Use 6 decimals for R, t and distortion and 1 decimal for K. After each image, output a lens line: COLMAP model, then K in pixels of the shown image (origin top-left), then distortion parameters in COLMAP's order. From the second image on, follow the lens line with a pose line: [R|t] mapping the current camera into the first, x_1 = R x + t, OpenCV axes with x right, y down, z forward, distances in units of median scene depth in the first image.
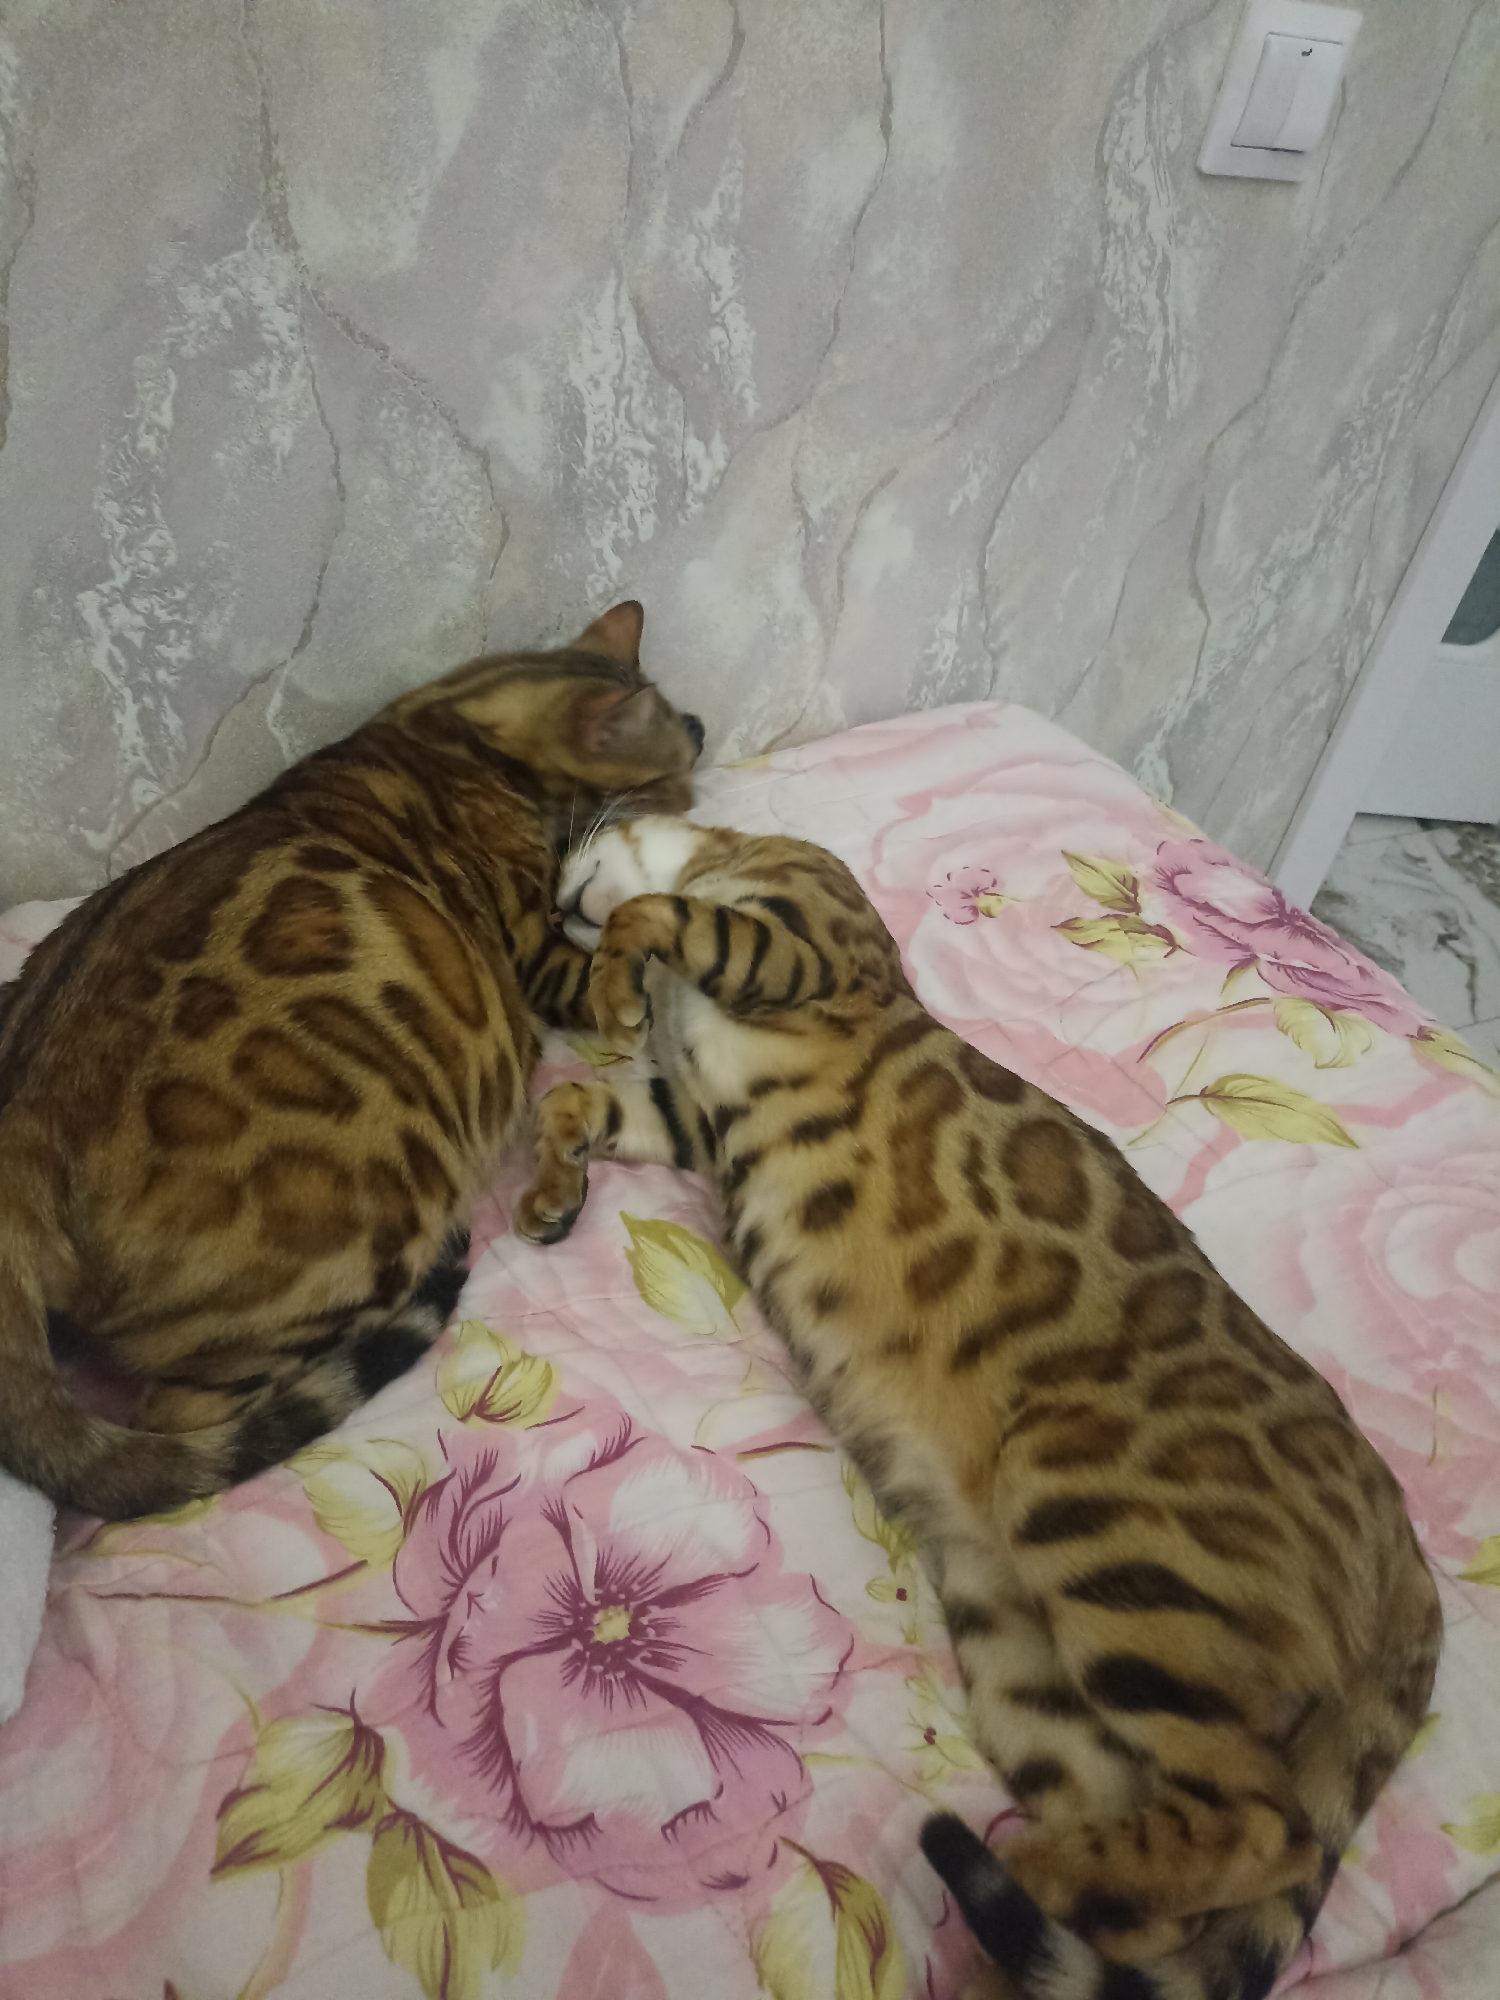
lens RADIAL K [[1478.6, 0, 744.7], [0, 1478.6, 991.1], [0, 0, 1]] dist [0.002530, -0.017430]
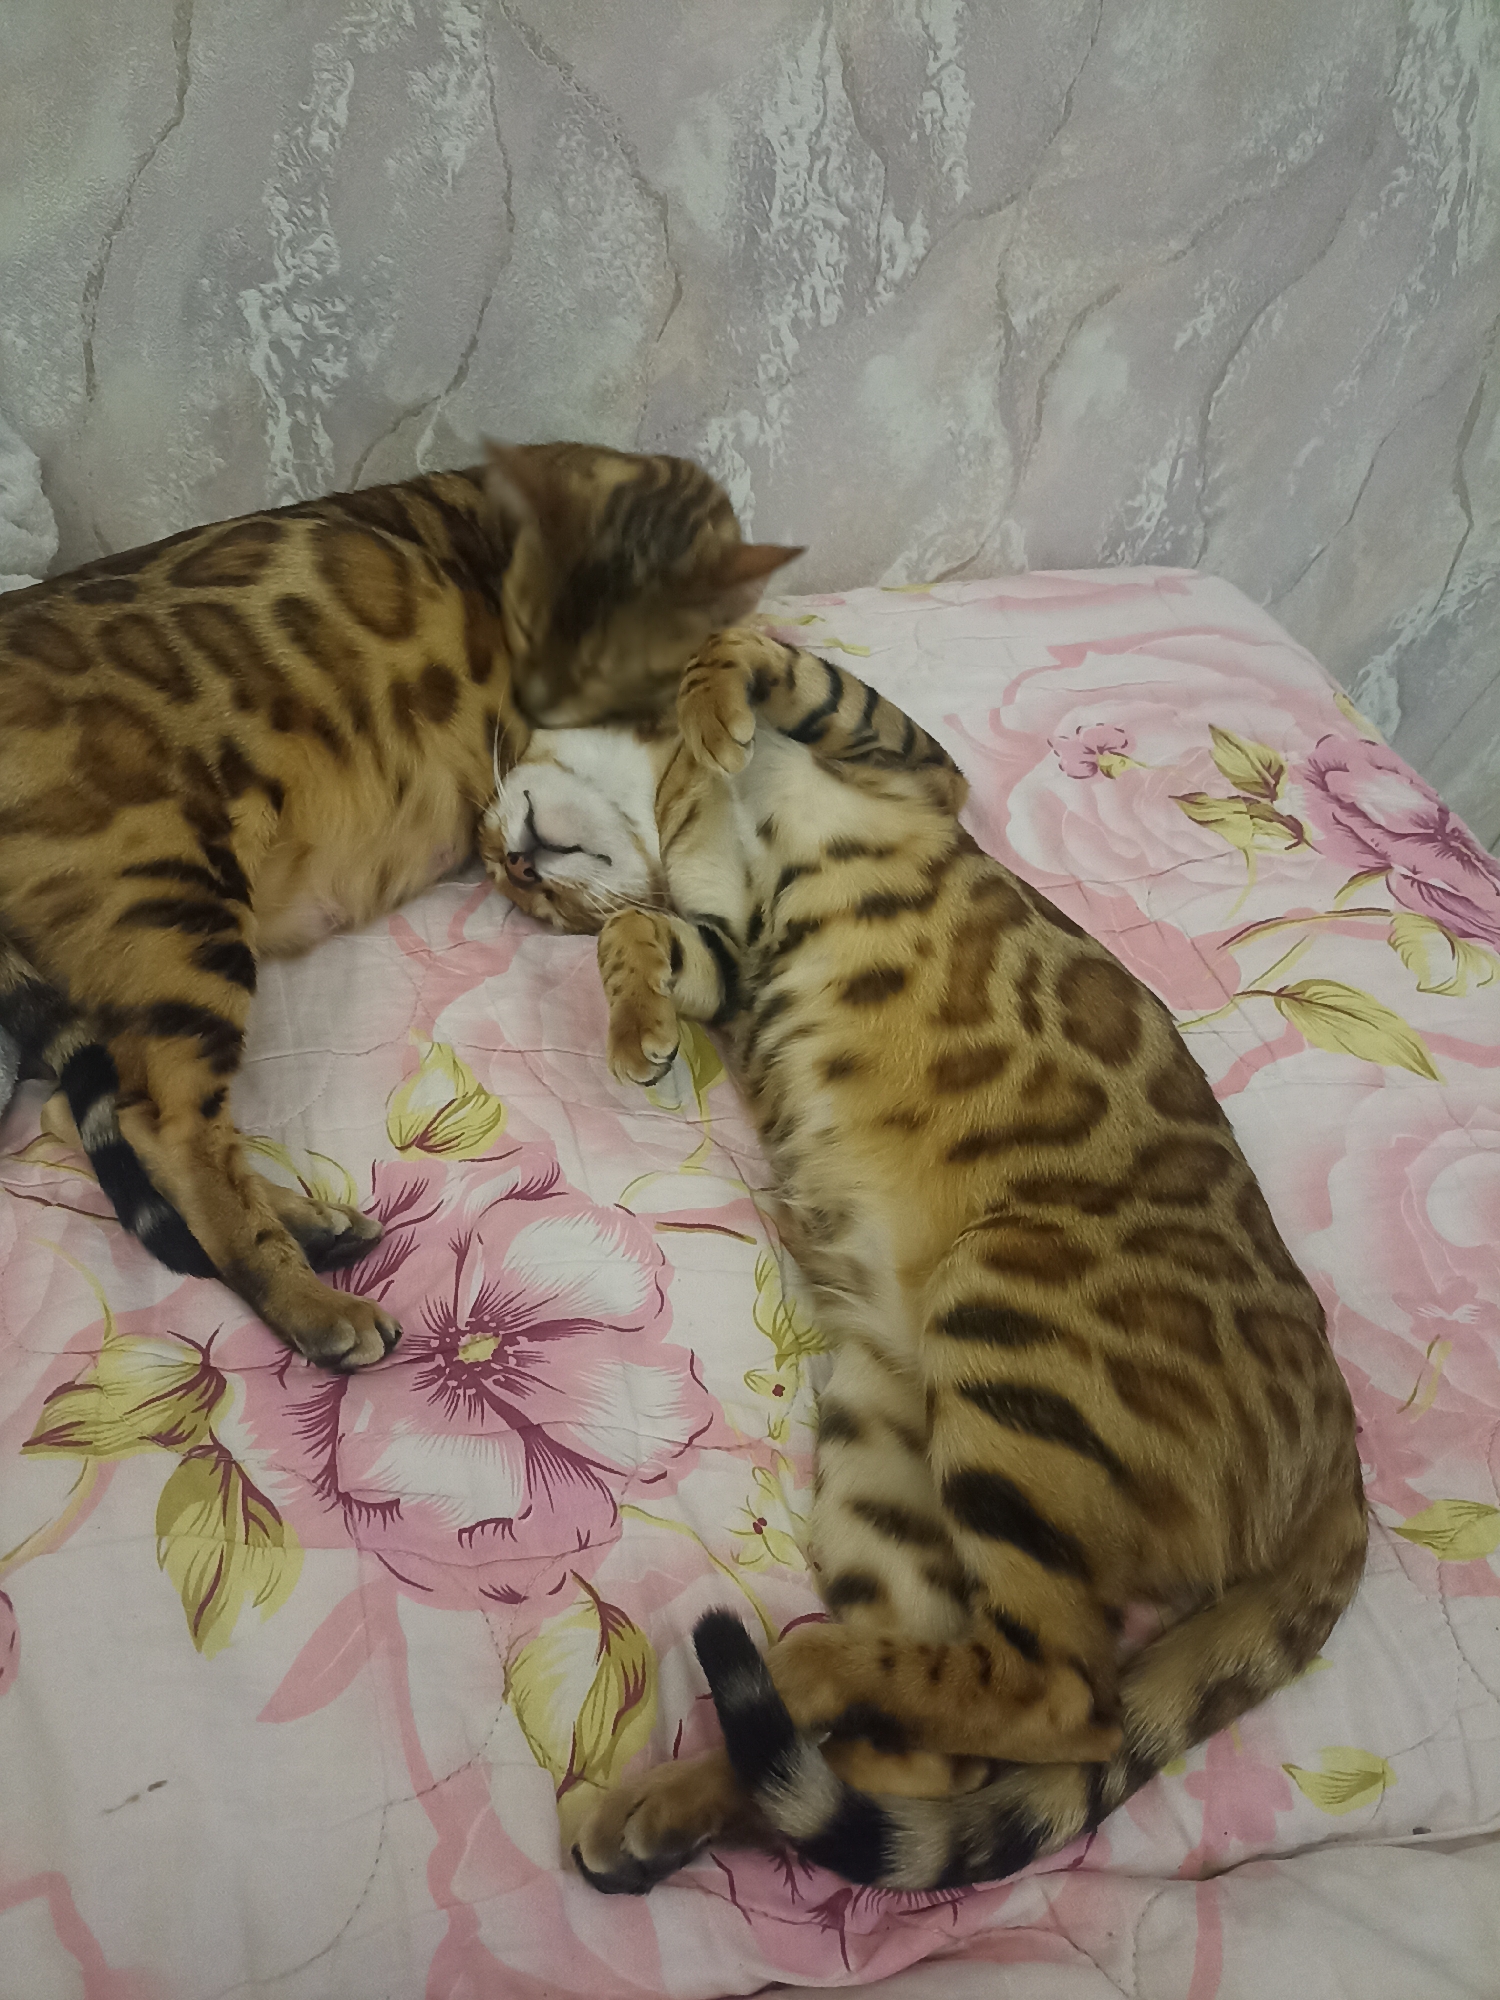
lens RADIAL K [[1478.6, 0, 741.9], [0, 1478.6, 1002.5], [0, 0, 1]] dist [0.002530, -0.017430]
pose [[0.965722, 0.196120, -0.170054, 0.140392], [-0.184621, 0.979455, 0.081142, 0.060578], [0.182474, -0.046965, 0.982088, 0.040558]]
